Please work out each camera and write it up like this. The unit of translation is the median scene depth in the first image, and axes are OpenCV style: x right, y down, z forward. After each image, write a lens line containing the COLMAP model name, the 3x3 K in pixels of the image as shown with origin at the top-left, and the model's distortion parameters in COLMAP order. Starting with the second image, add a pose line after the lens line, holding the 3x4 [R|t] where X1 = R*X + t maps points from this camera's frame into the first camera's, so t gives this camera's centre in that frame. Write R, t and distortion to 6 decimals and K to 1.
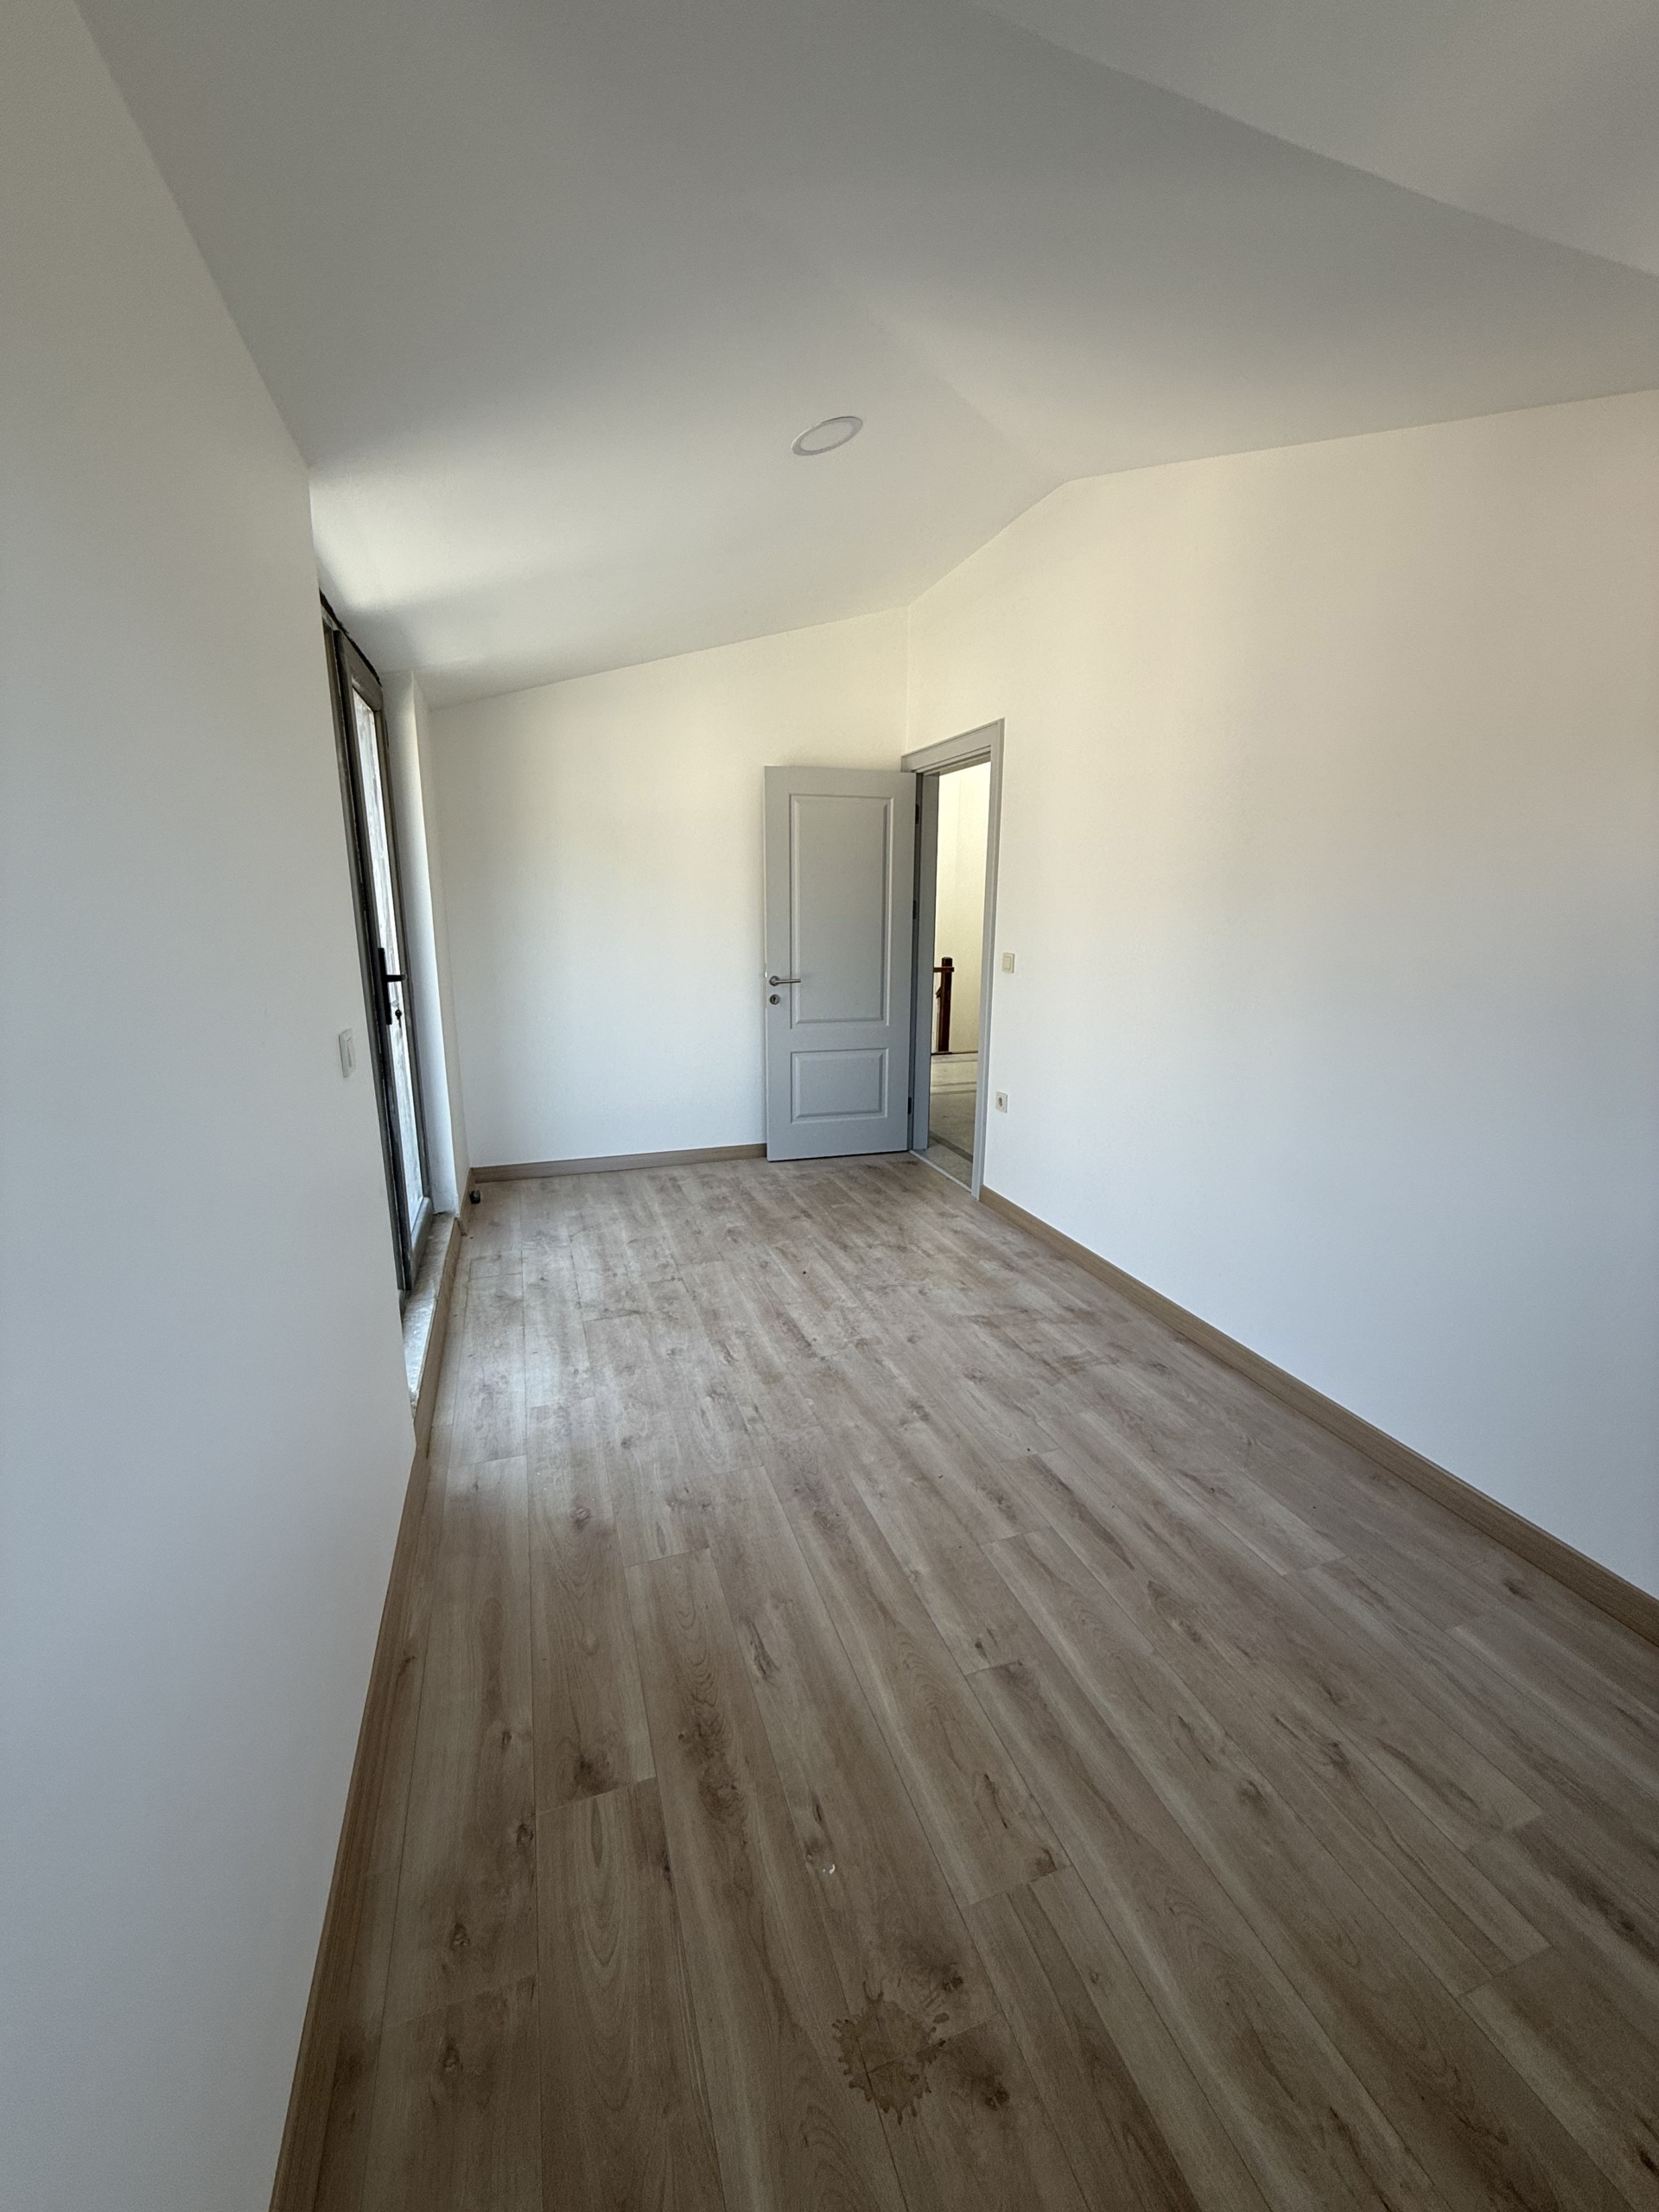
lens RADIAL K [[880.7, 0, 825.1], [0, 880.7, 1100.2], [0, 0, 1]] dist [-0.000896, -0.000652]
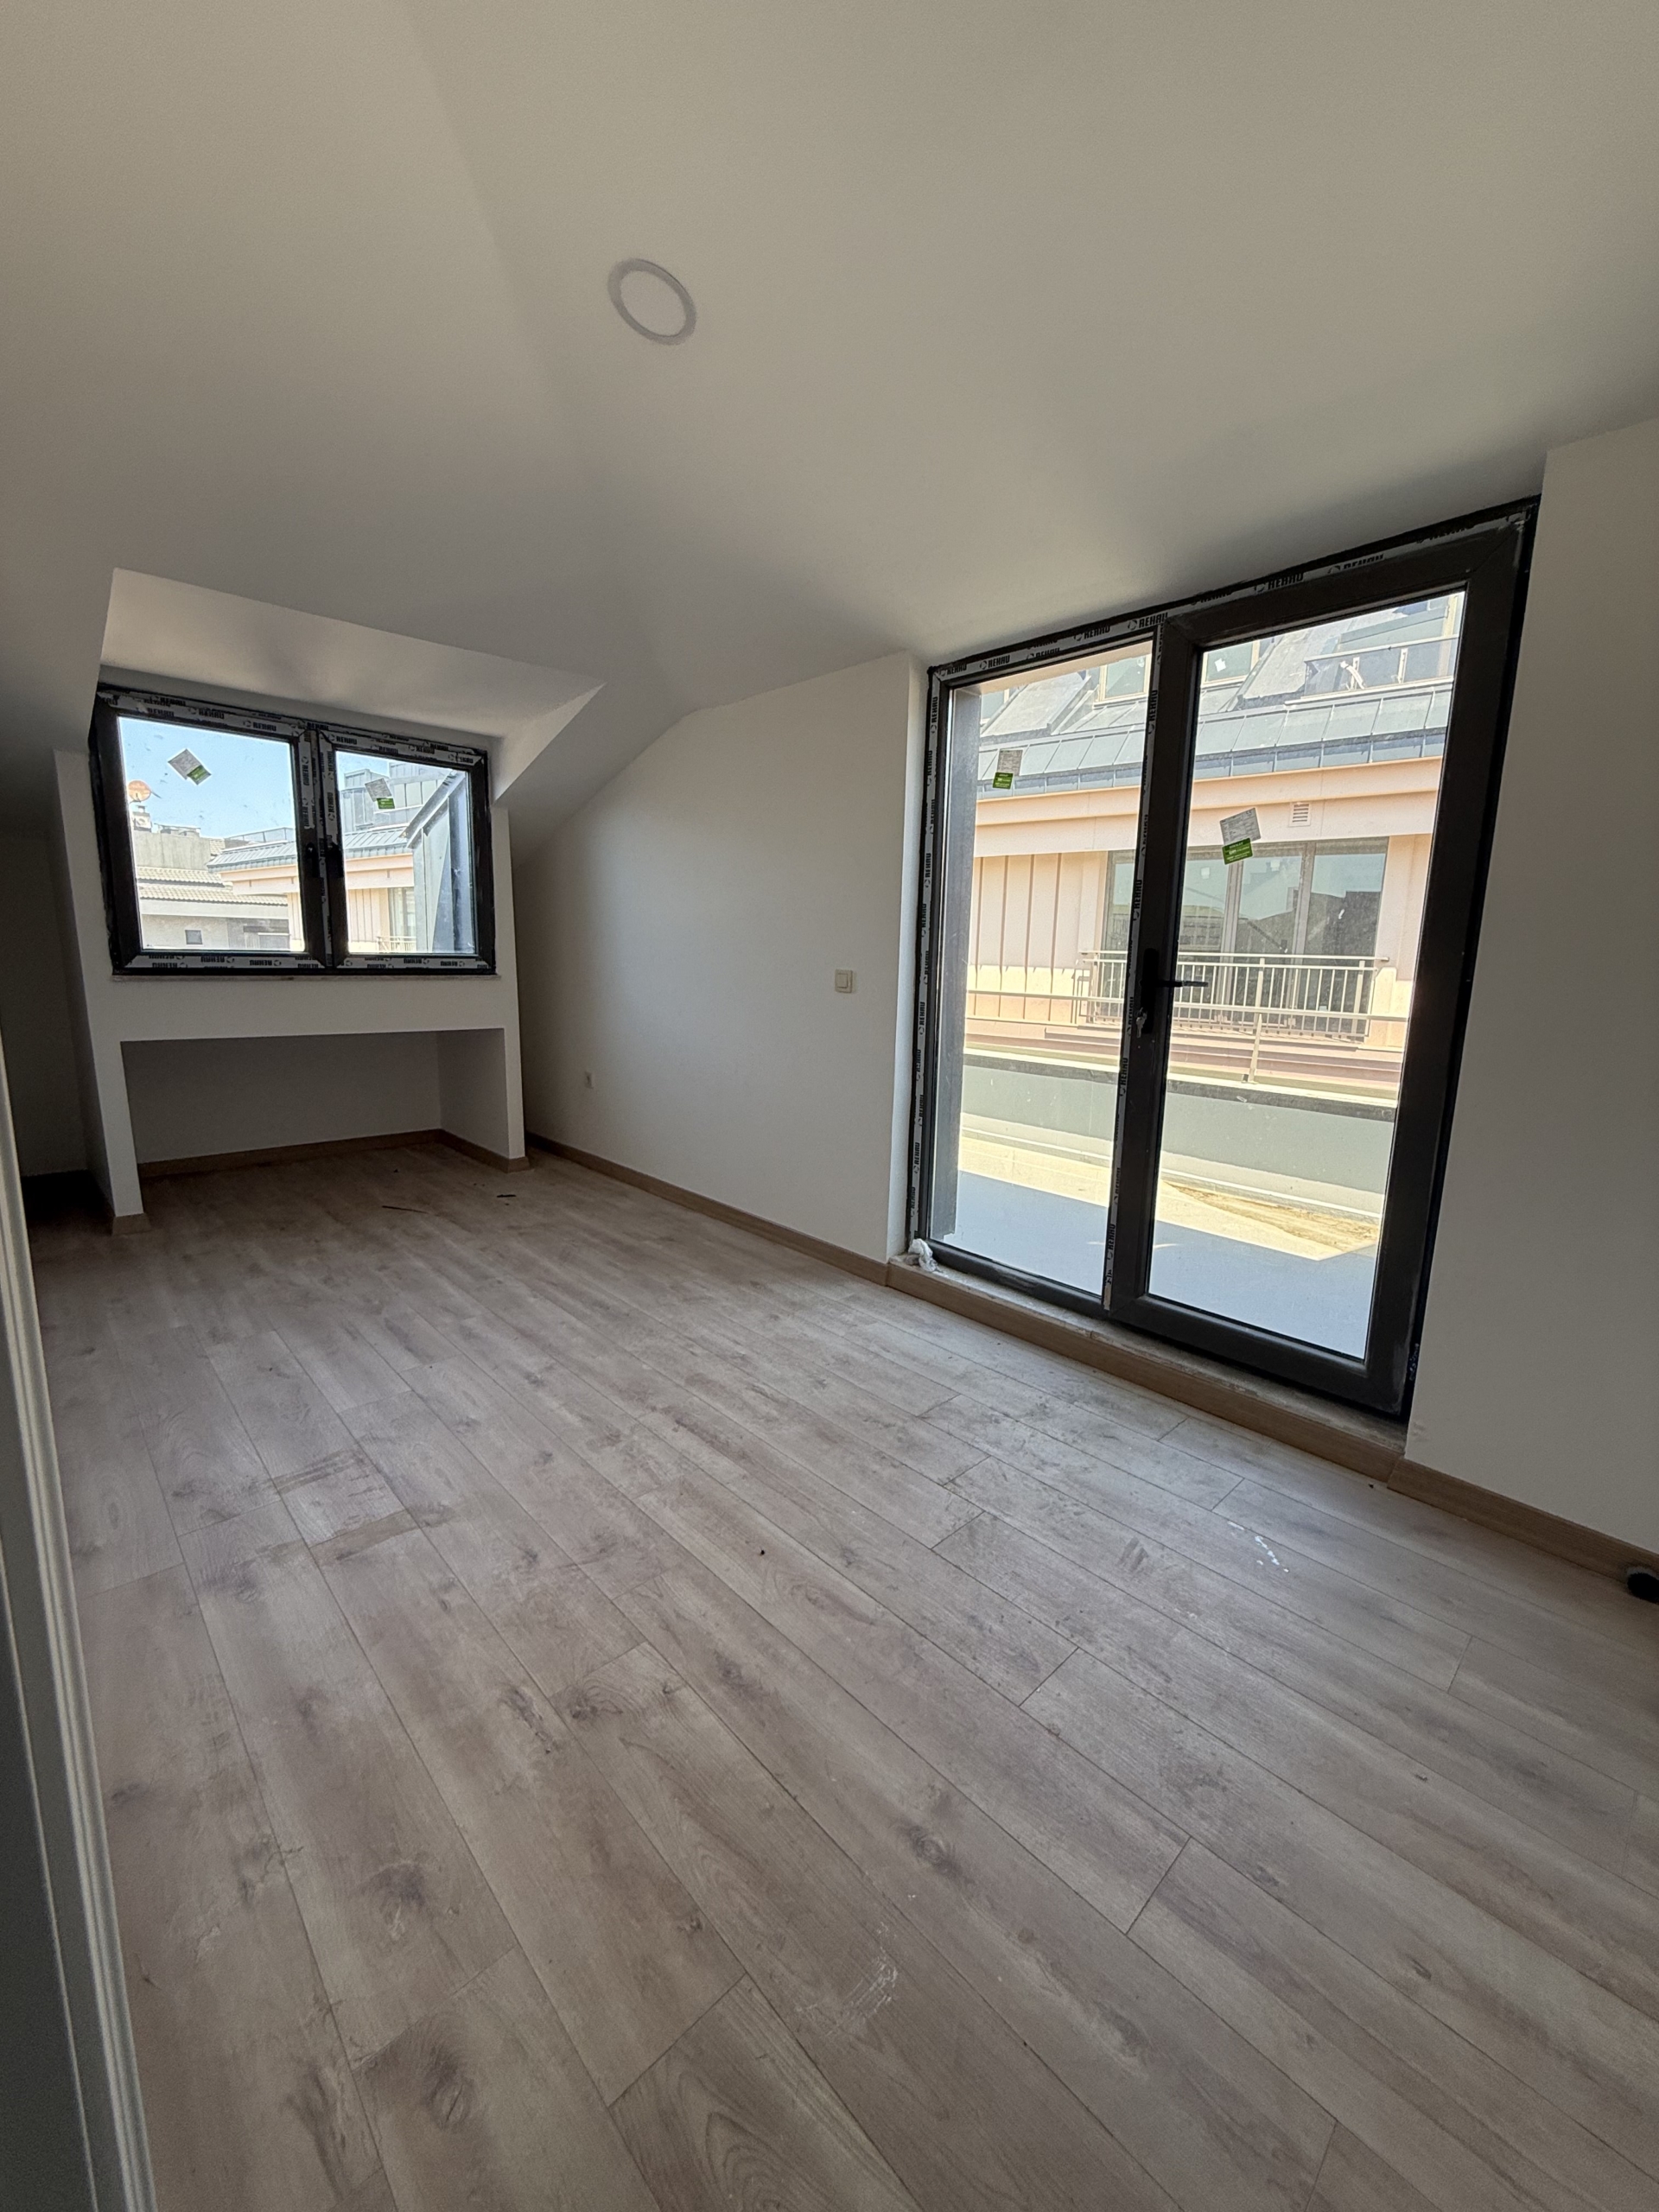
lens RADIAL K [[880.7, 0, 825.1], [0, 880.7, 1100.2], [0, 0, 1]] dist [-0.000896, -0.000652]
pose [[-0.911222, 0.038697, -0.410093, 0.190914], [-0.123570, 0.924043, 0.361766, -0.323433], [0.392943, 0.380325, -0.837227, 1.730013]]
